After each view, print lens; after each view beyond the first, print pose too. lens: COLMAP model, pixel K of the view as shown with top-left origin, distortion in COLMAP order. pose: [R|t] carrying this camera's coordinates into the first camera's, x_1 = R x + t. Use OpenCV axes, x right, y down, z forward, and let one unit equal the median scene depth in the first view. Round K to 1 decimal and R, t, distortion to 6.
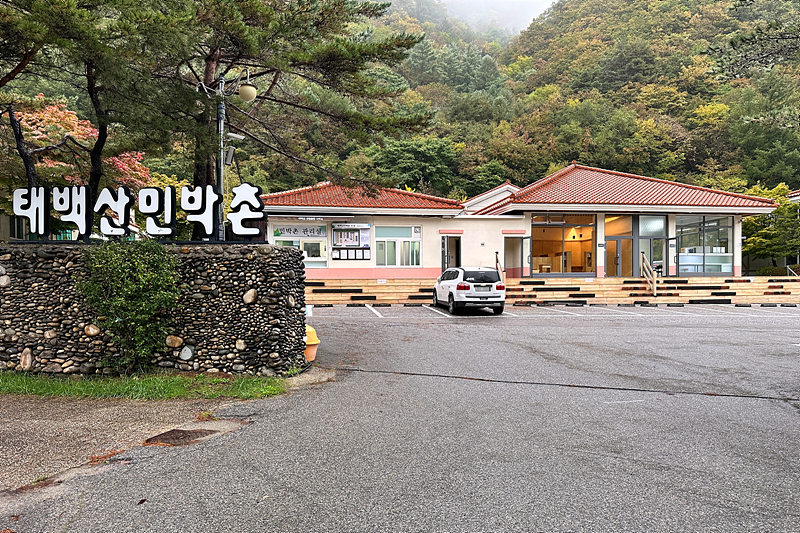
lens RADIAL K [[570.4, 0, 403.9], [0, 570.4, 268.2], [0, 0, 1]] dist [0.033847, -0.033346]
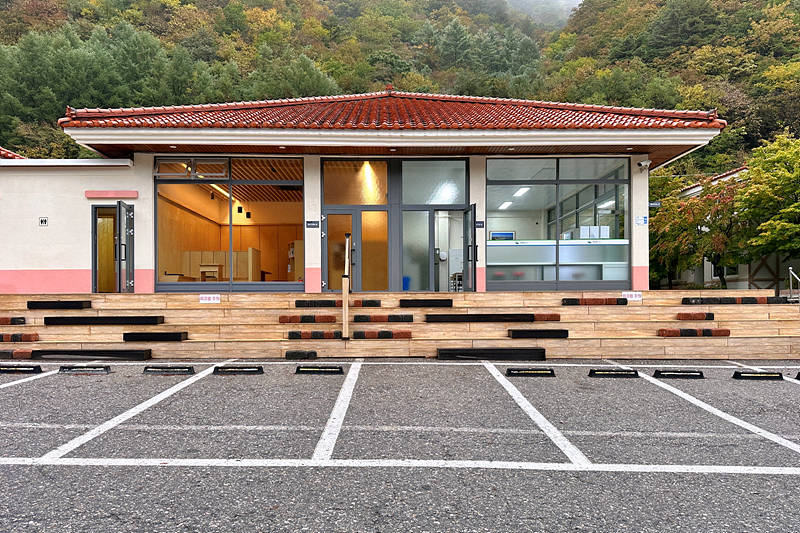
lens RADIAL K [[570.4, 0, 398.1], [0, 570.4, 273.5], [0, 0, 1]] dist [0.033847, -0.033346]
pose [[0.987238, -0.002773, -0.159229, 0.461384], [0.001195, 0.999949, -0.010004, 0.005596], [0.159249, 0.009686, 0.987191, 0.519334]]
